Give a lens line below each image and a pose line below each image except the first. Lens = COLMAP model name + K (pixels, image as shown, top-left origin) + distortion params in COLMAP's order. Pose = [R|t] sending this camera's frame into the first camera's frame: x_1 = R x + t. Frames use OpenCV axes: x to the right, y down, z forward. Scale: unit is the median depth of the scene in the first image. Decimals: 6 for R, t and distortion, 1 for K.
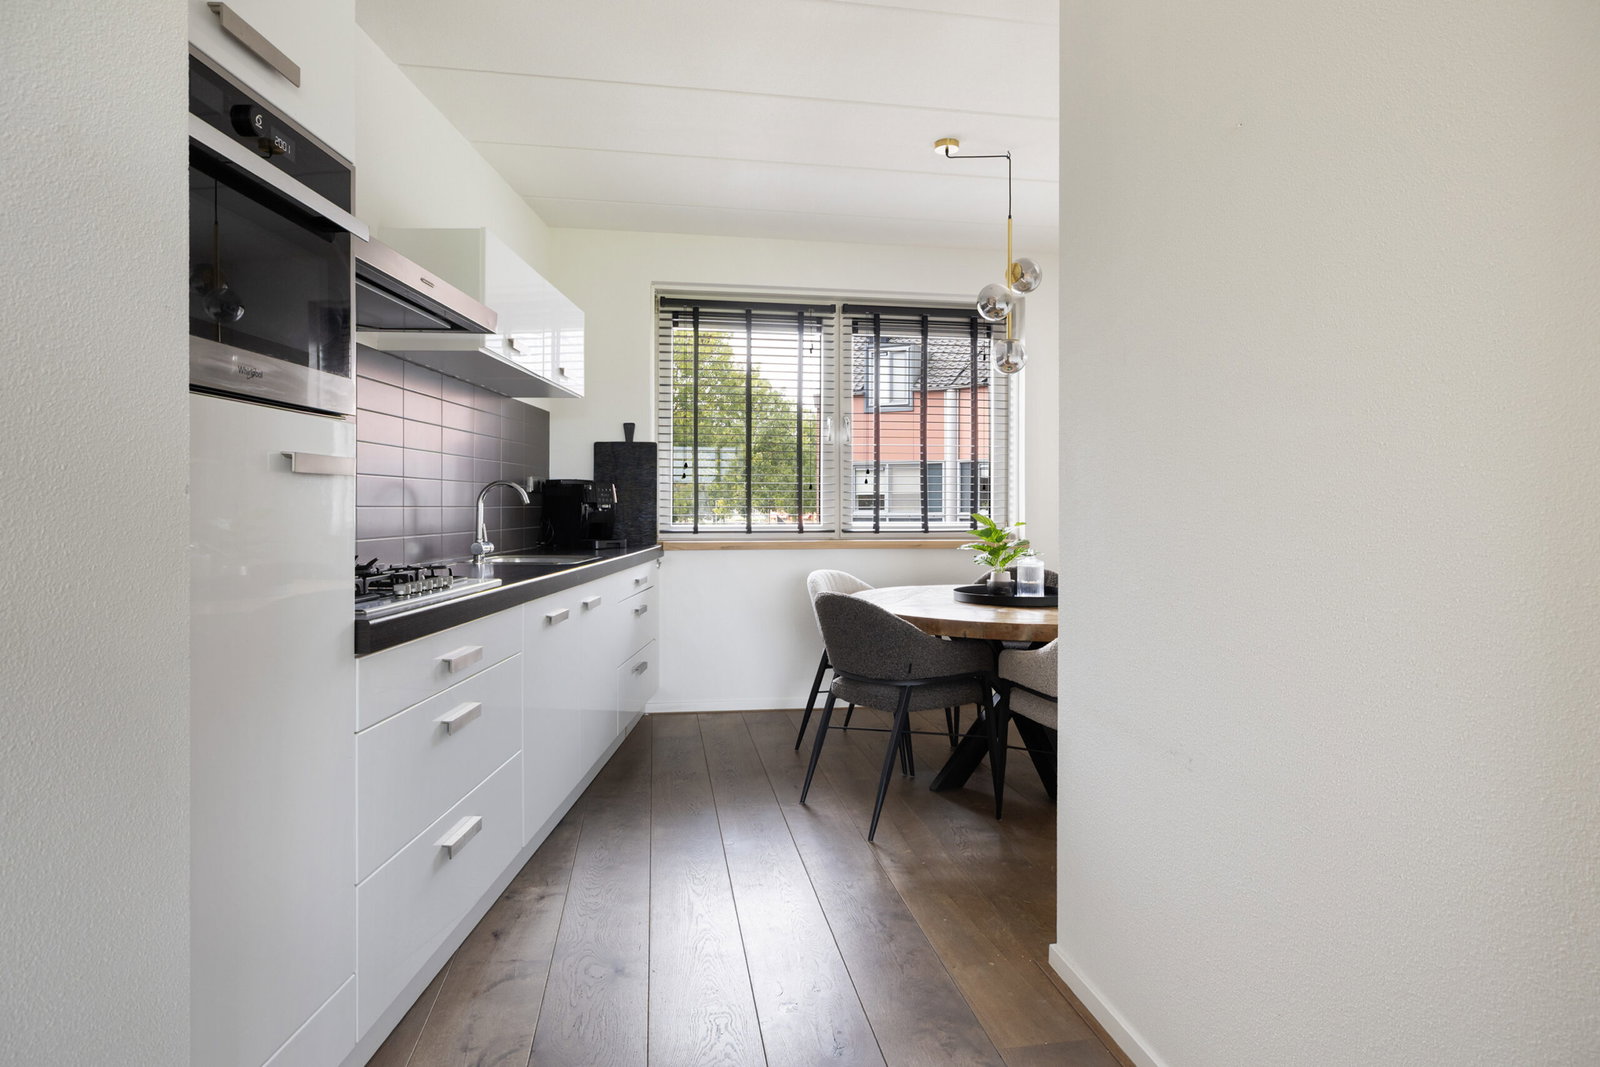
lens RADIAL K [[847.4, 0, 793.4], [0, 847.4, 512.3], [0, 0, 1]] dist [-0.000836, 0.000055]
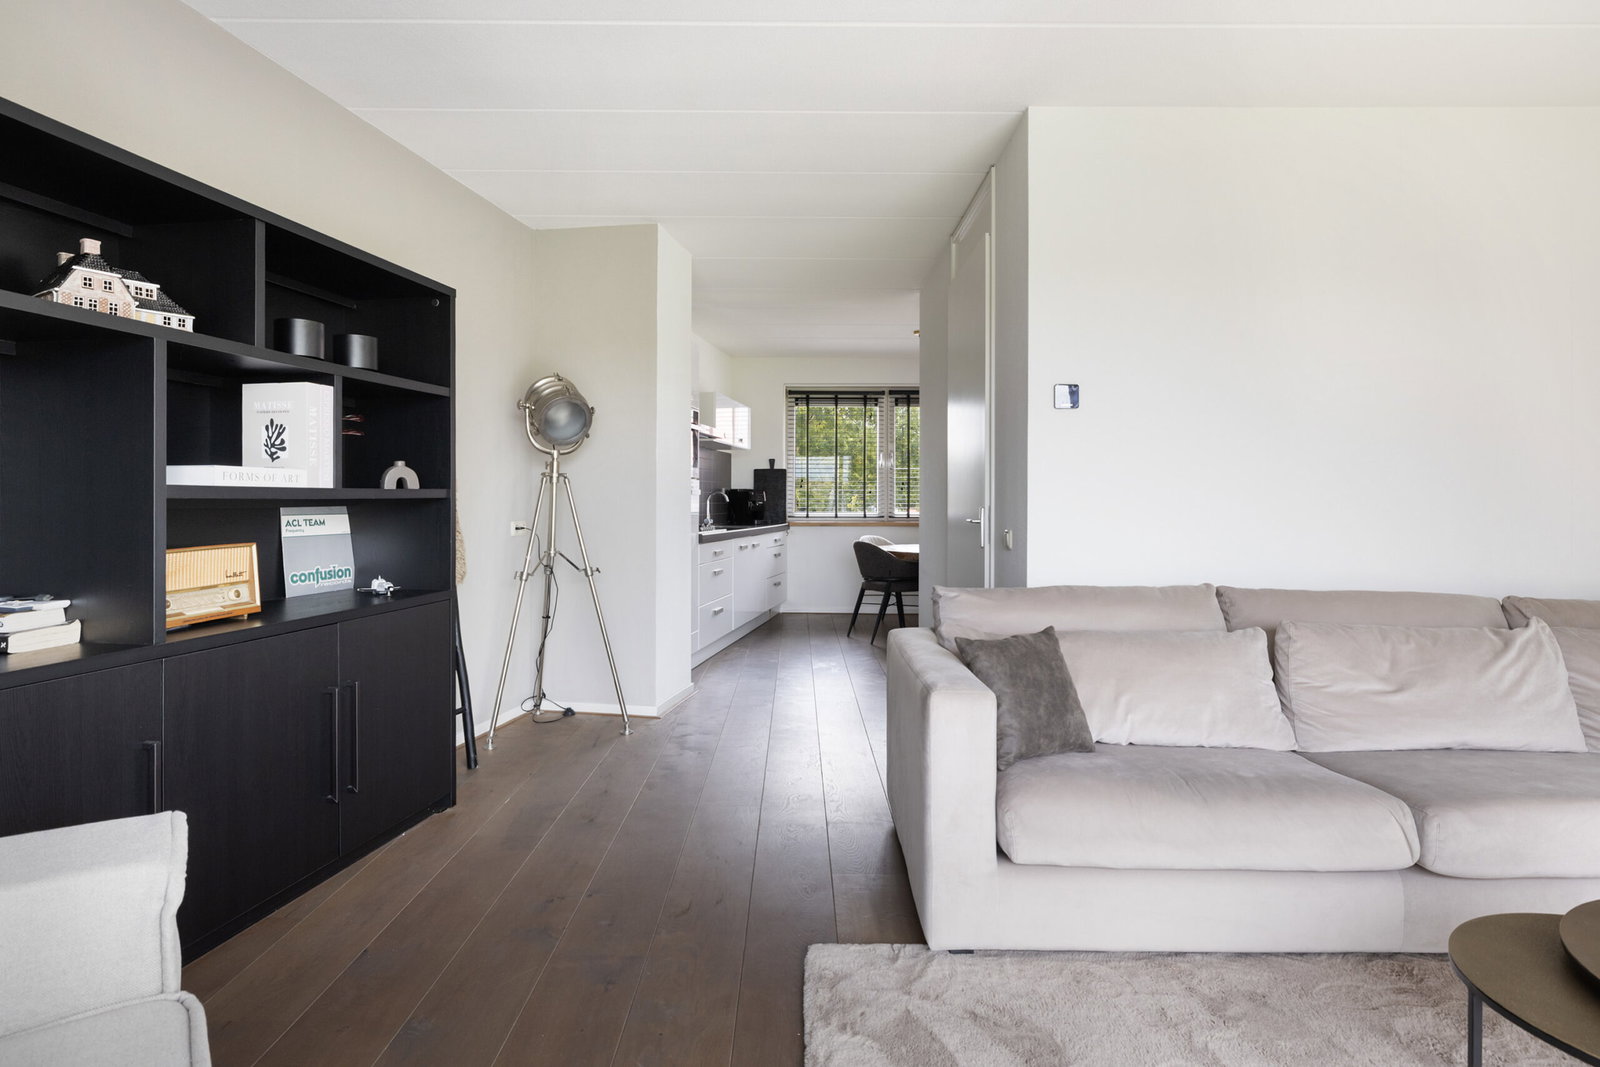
lens RADIAL K [[847.4, 0, 795.4], [0, 847.4, 524.6], [0, 0, 1]] dist [-0.000836, 0.000055]
pose [[0.986870, 0.005936, -0.161409, 0.163921], [-0.002917, 0.999816, 0.018933, 0.005573], [0.161492, -0.018214, 0.986706, -0.859193]]
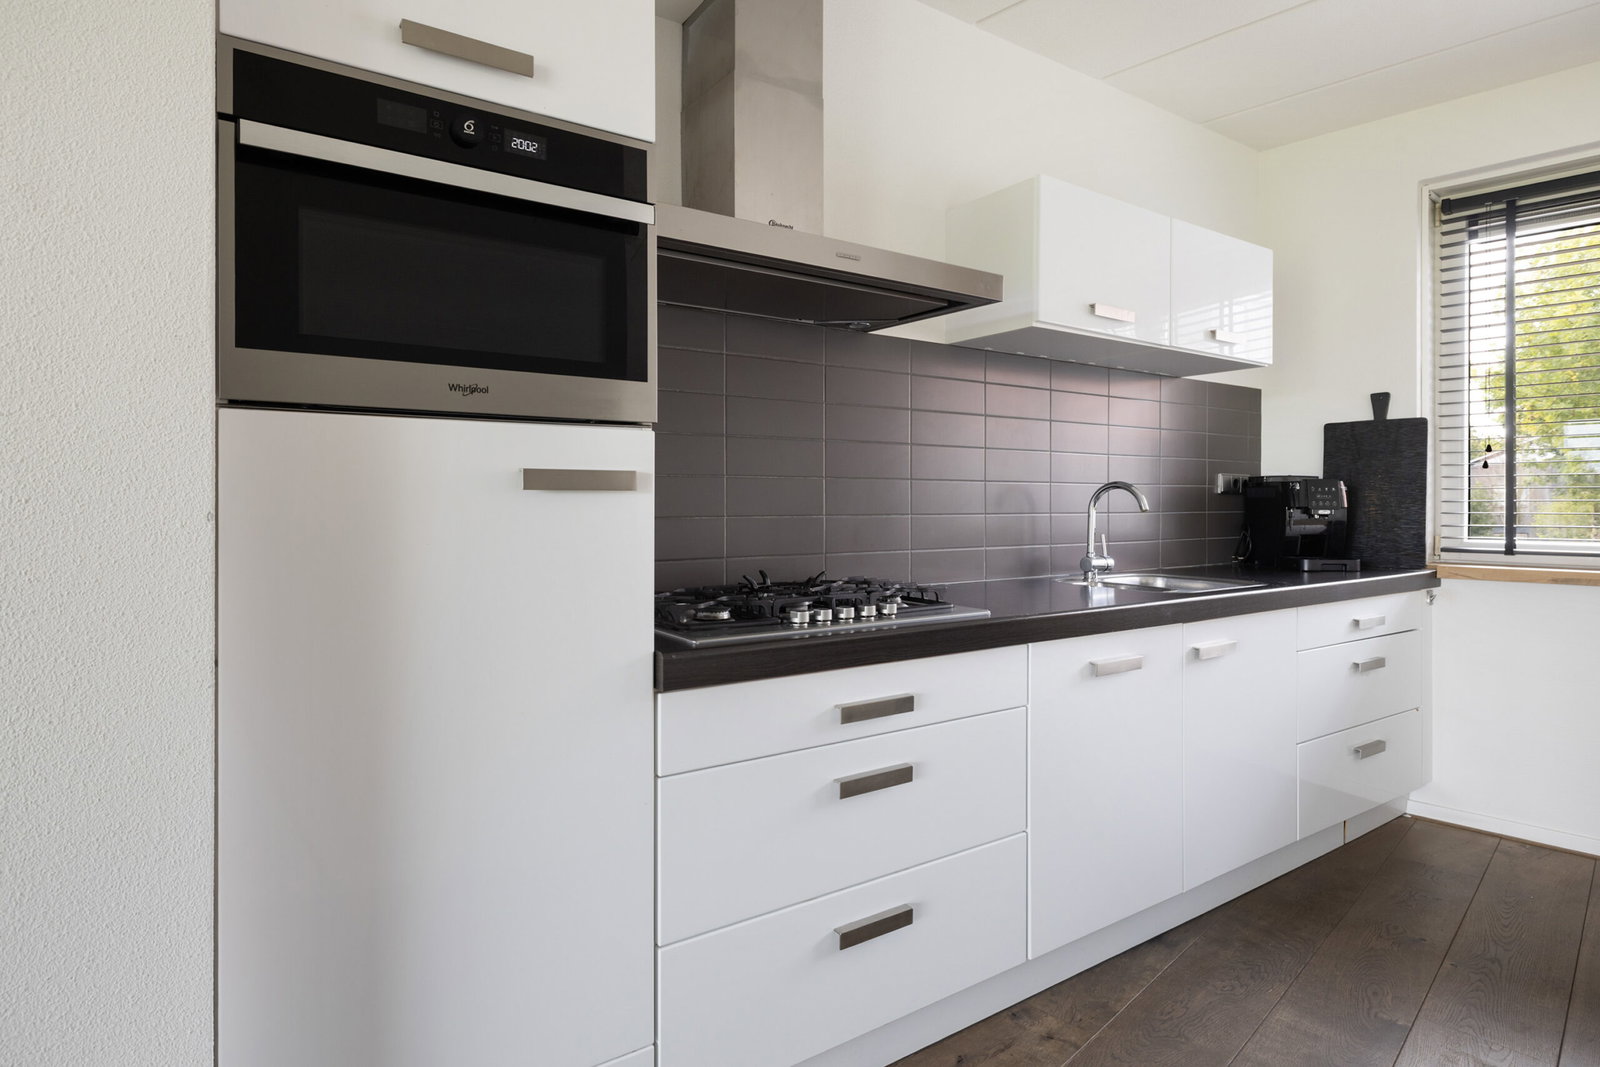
lens RADIAL K [[847.4, 0, 800.7], [0, 847.4, 507.1], [0, 0, 1]] dist [-0.000836, 0.000055]
pose [[0.577103, 0.003890, -0.816662, 0.101323], [-0.005494, 0.999985, 0.000881, -0.008837], [0.816653, 0.003978, 0.577115, 0.203760]]
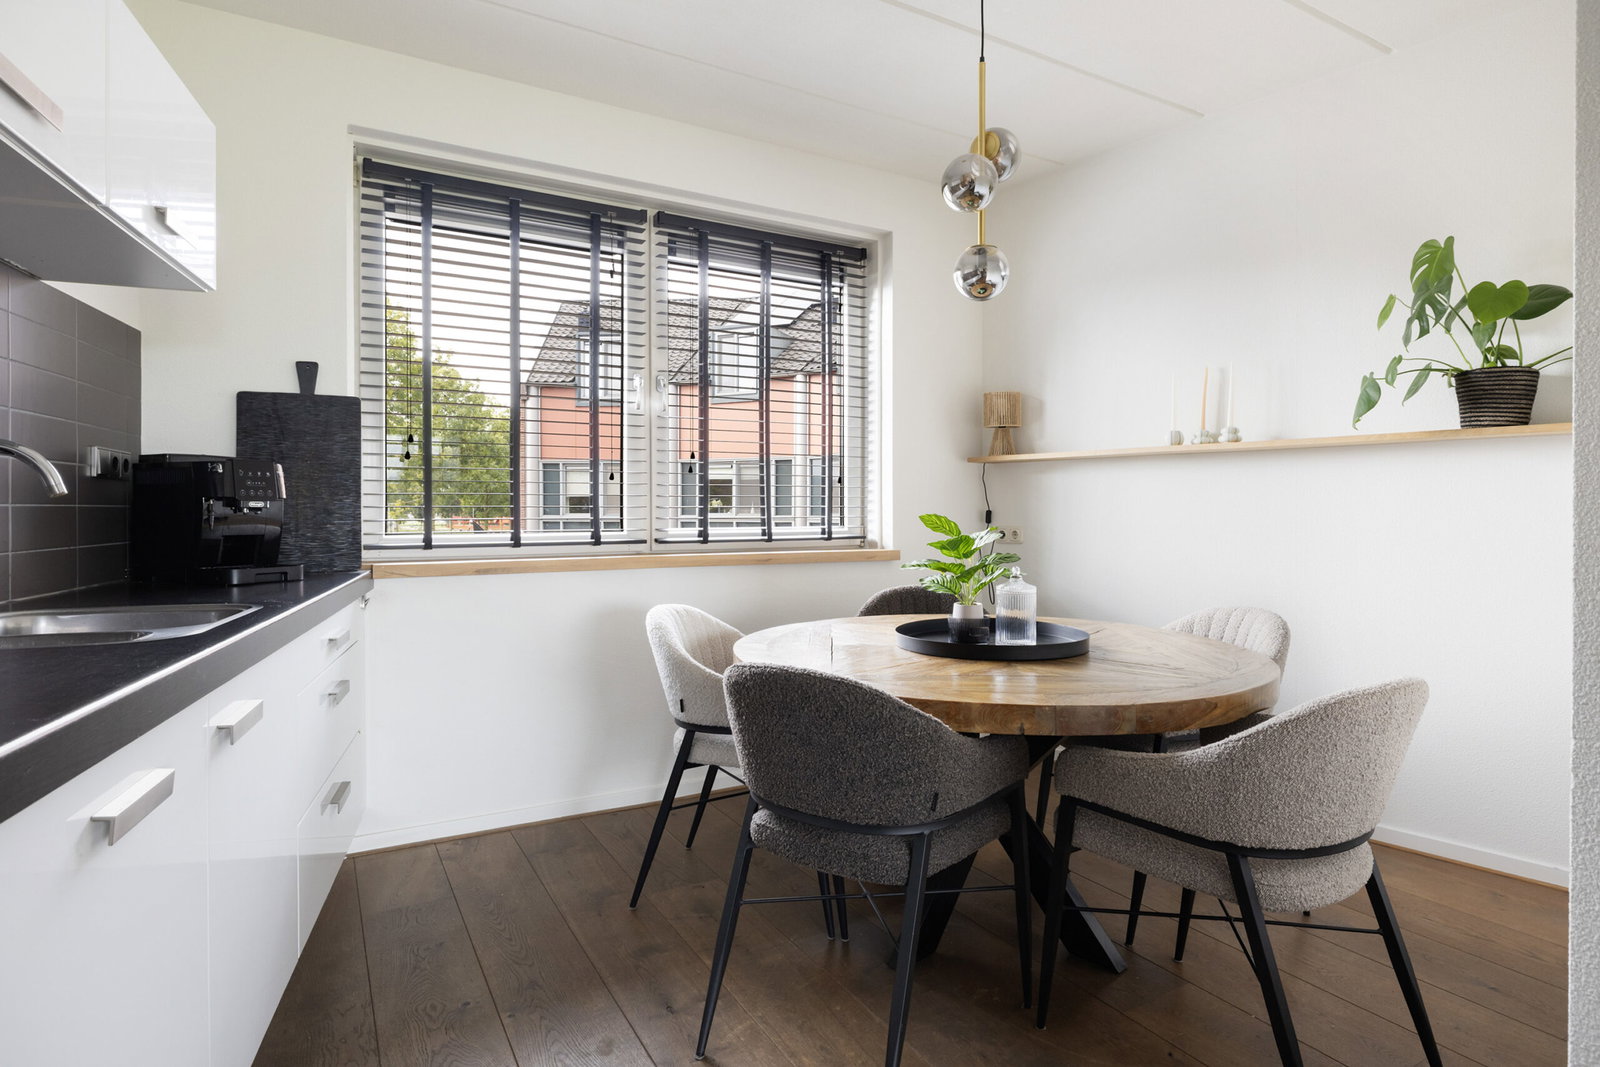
lens RADIAL K [[847.4, 0, 793.1], [0, 847.4, 514.0], [0, 0, 1]] dist [-0.000836, 0.000055]
pose [[0.936429, -0.004428, 0.350830, -0.085500], [0.004899, 0.999988, -0.000455, 0.001094], [-0.350824, 0.002145, 0.936439, 0.337700]]
